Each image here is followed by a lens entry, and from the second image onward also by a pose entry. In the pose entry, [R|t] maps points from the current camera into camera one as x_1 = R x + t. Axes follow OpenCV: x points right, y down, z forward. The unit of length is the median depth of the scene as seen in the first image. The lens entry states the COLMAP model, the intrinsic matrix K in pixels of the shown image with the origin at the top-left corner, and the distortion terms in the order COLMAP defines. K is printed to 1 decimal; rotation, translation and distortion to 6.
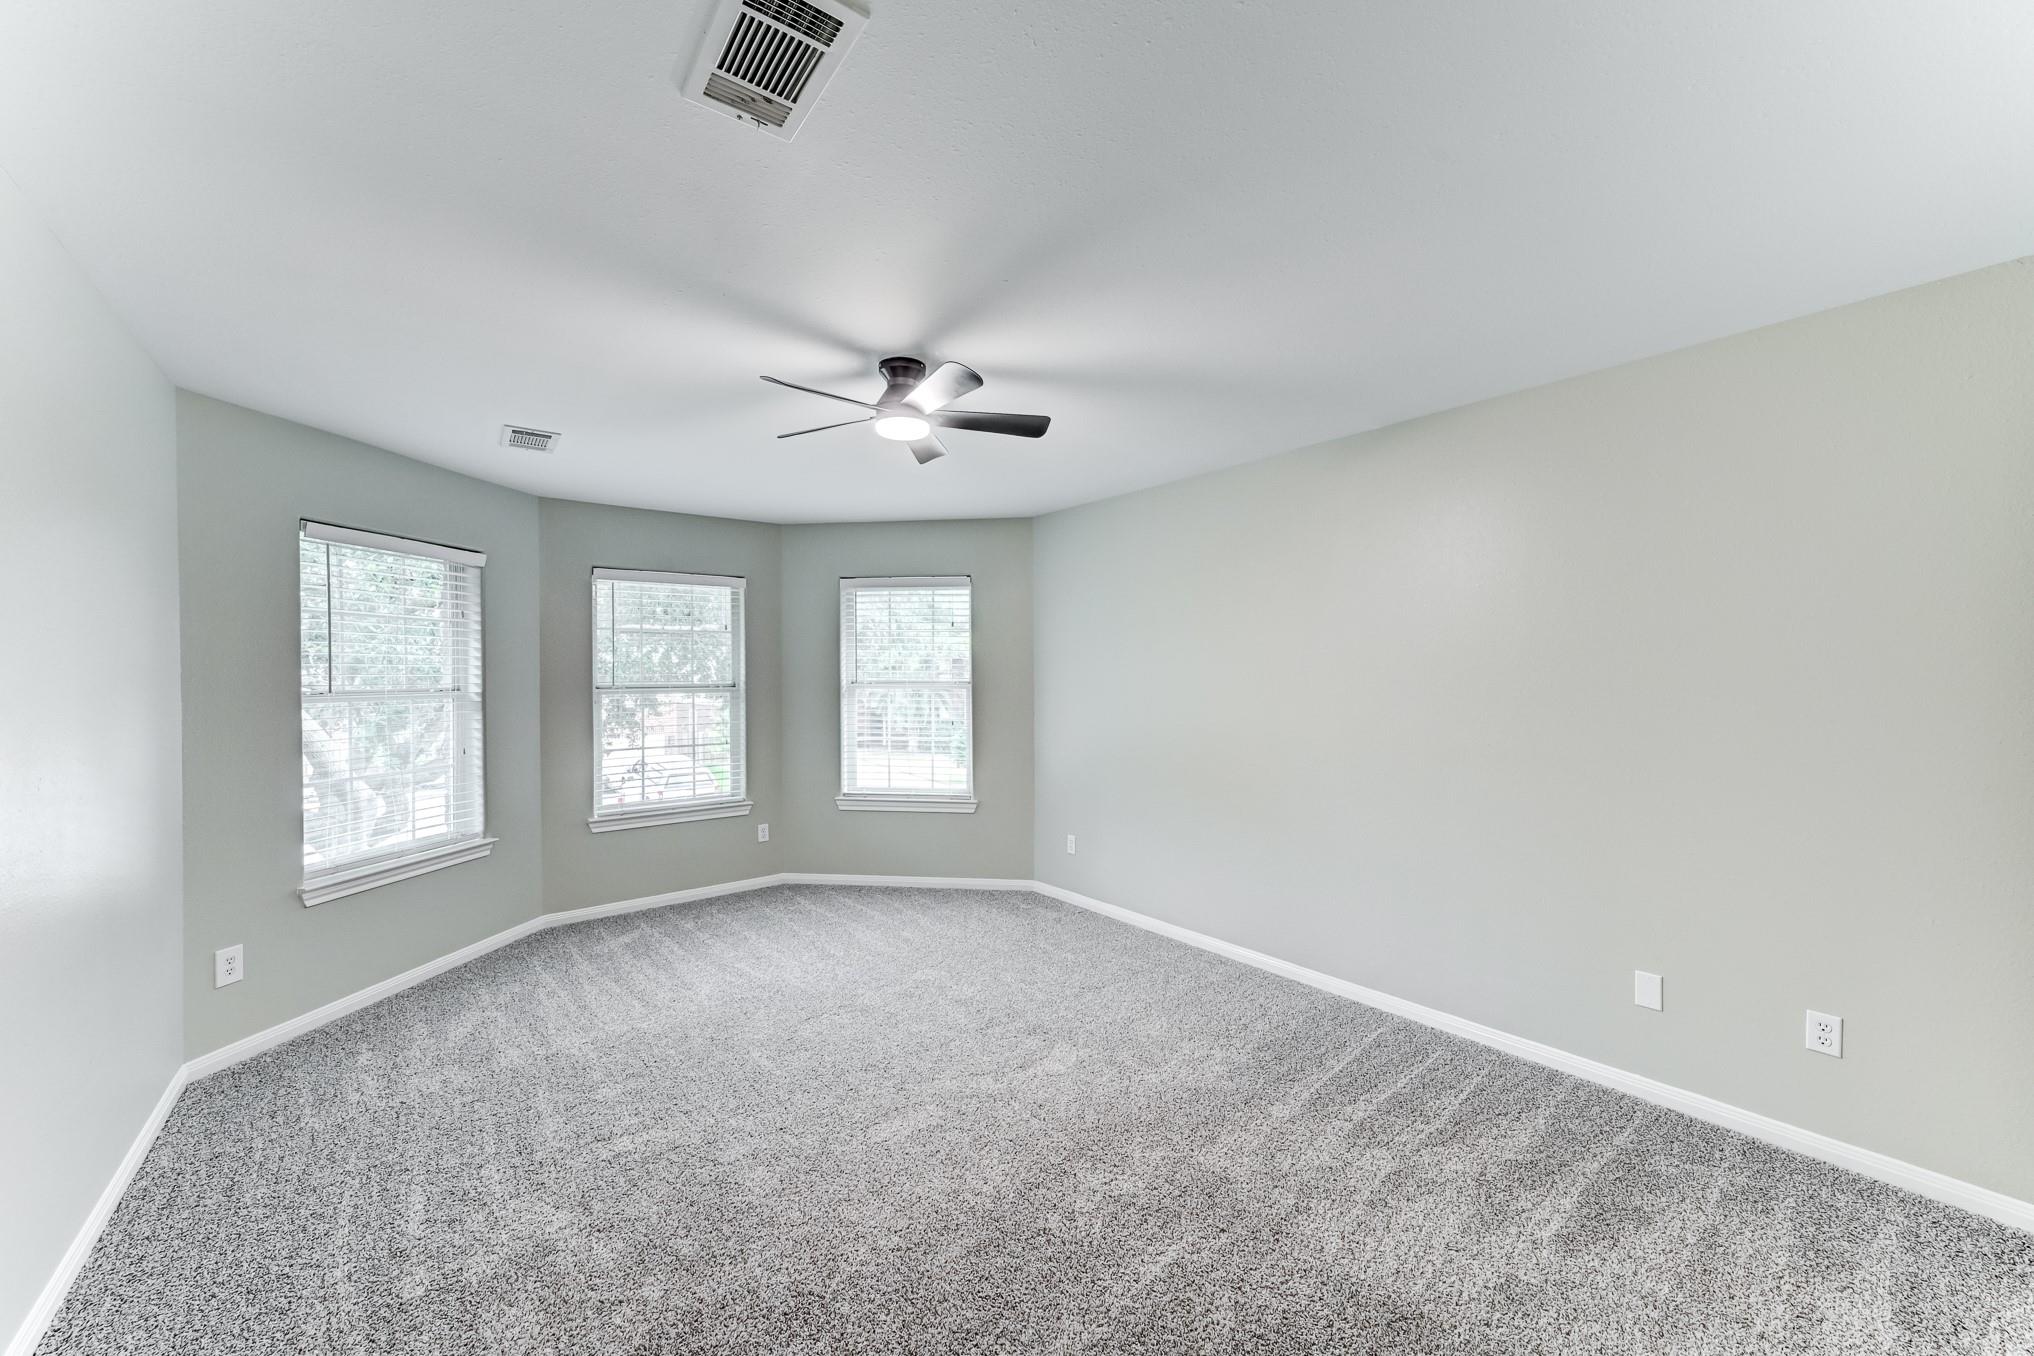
lens RADIAL K [[788.4, 0, 1015.9], [0, 788.4, 676.5], [0, 0, 1]] dist [0.007974, 0.000313]
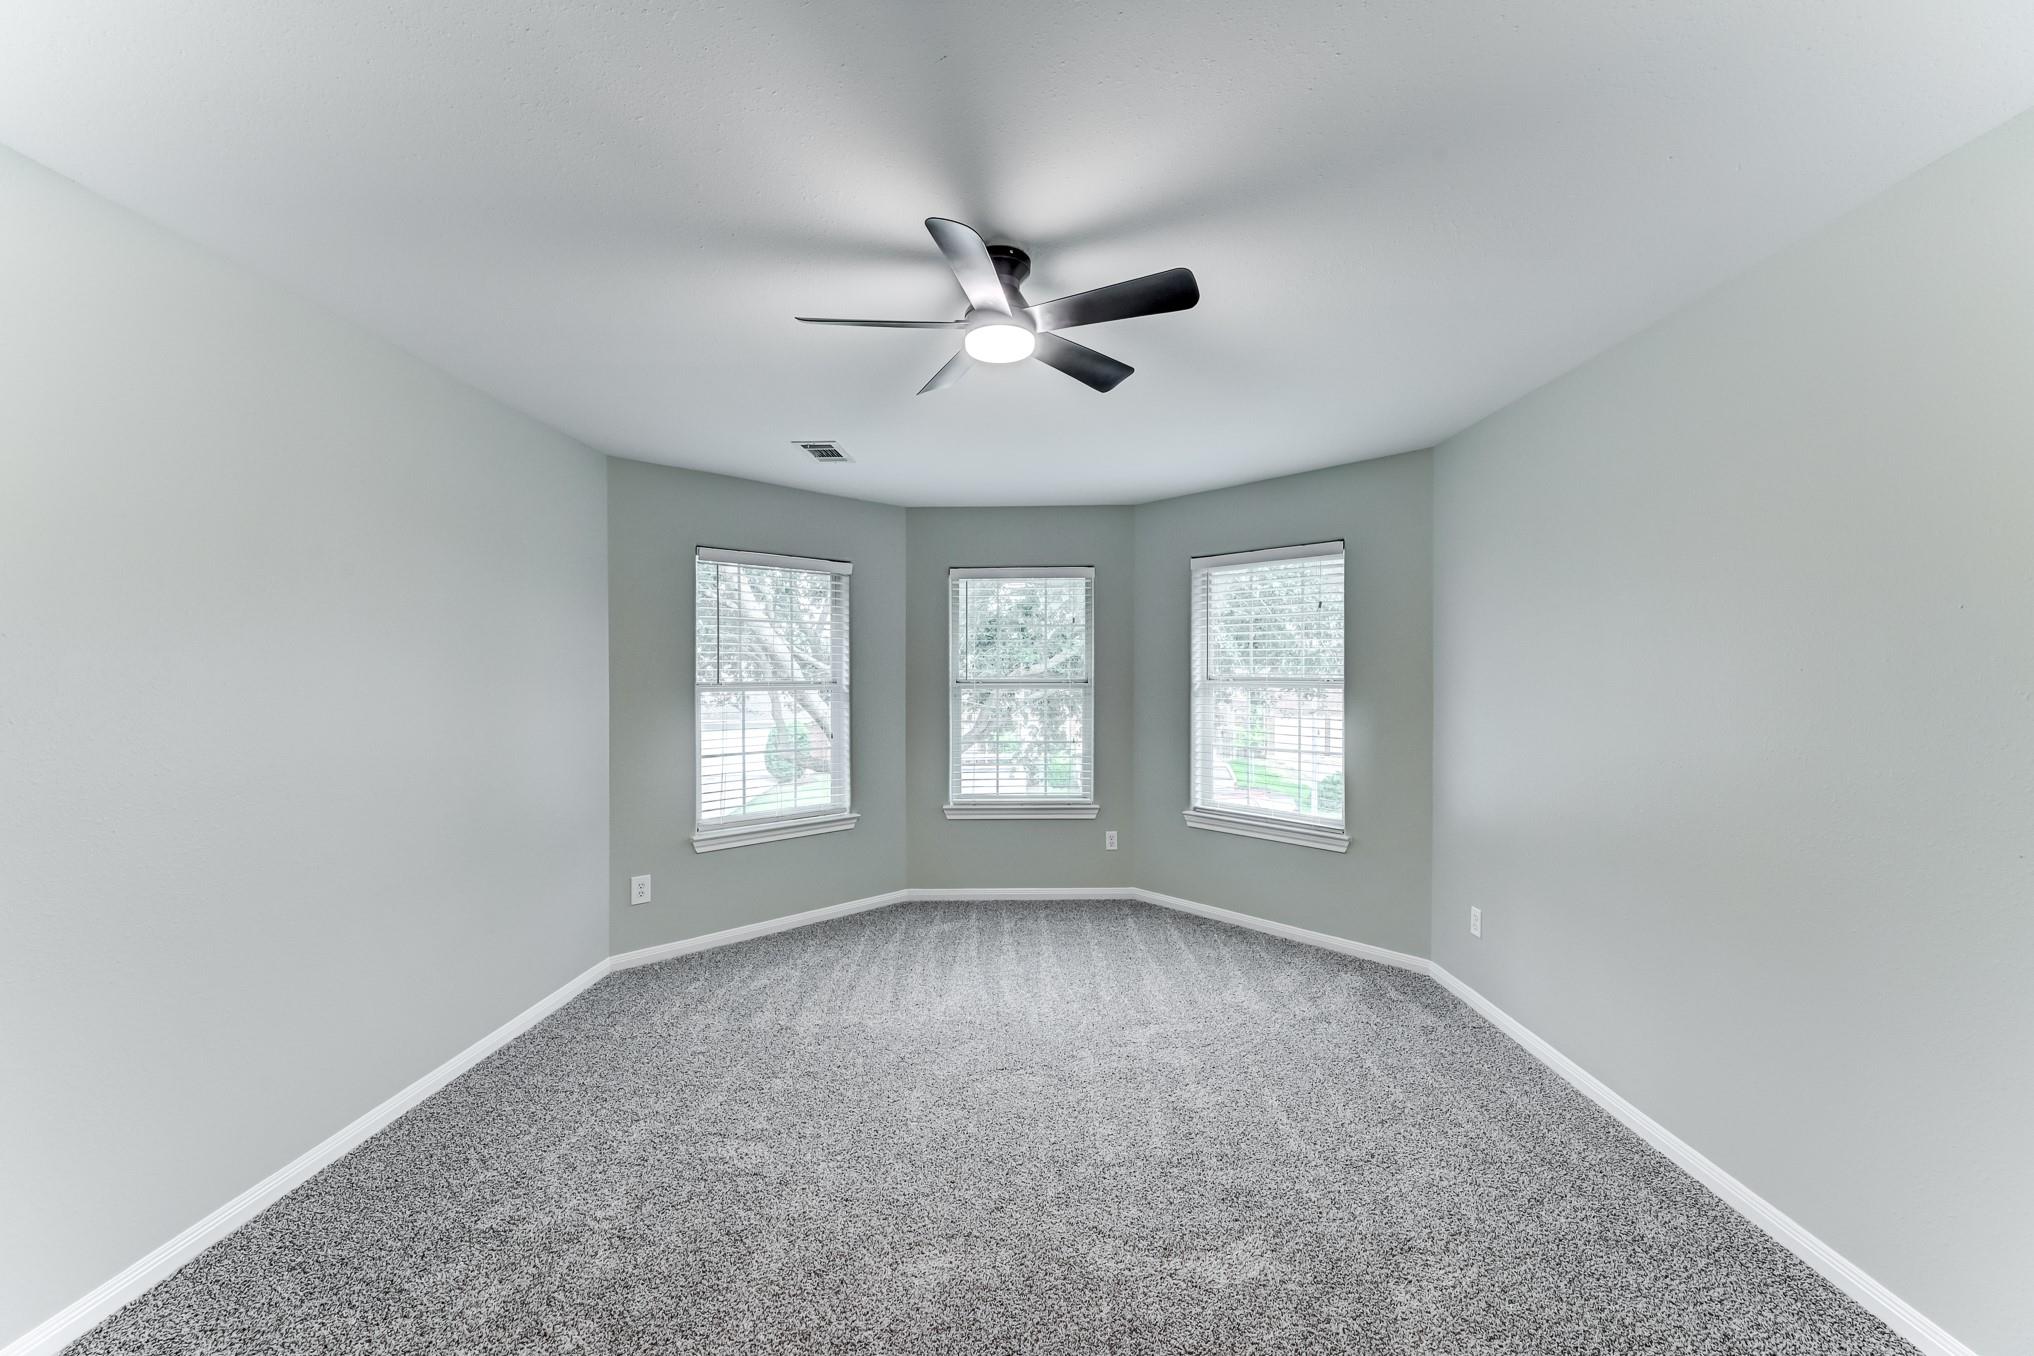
lens RADIAL K [[788.4, 0, 1015.5], [0, 788.4, 681.6], [0, 0, 1]] dist [0.007974, 0.000313]
pose [[0.775326, 0.011142, -0.631463, 0.226392], [-0.003270, 0.999902, 0.013628, -0.001197], [0.631553, -0.008501, 0.775286, 0.270937]]
